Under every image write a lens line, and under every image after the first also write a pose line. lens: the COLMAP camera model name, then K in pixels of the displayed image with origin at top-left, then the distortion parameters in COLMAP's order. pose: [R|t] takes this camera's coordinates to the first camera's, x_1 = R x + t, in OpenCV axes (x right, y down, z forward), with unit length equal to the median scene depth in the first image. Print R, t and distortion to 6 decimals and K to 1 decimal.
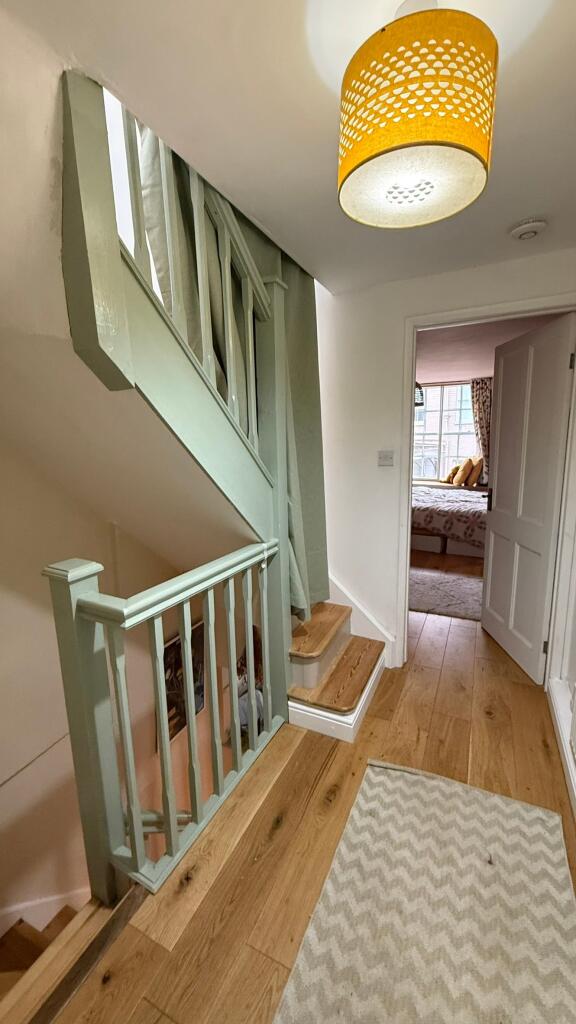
lens RADIAL K [[408.8, 0, 289.0], [0, 408.8, 513.1], [0, 0, 1]] dist [0.002608, 0.000495]
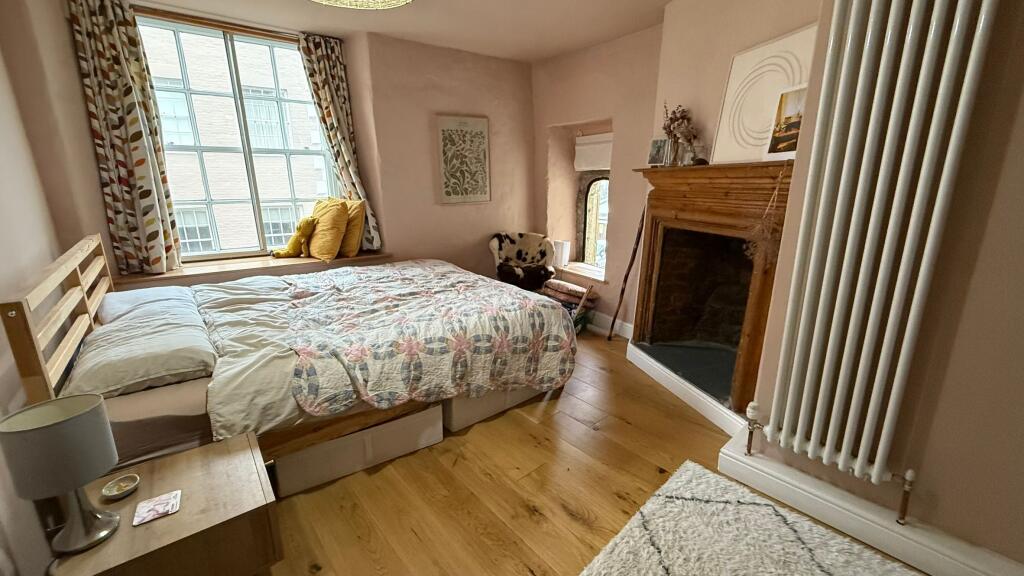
lens RADIAL K [[408.8, 0, 514.0], [0, 408.8, 290.0], [0, 0, 1]] dist [0.002608, 0.000495]
pose [[0.407382, -0.214476, 0.887716, 0.064801], [0.155360, 0.974139, 0.164060, -0.078161], [-0.899946, 0.071081, 0.430168, 0.605699]]
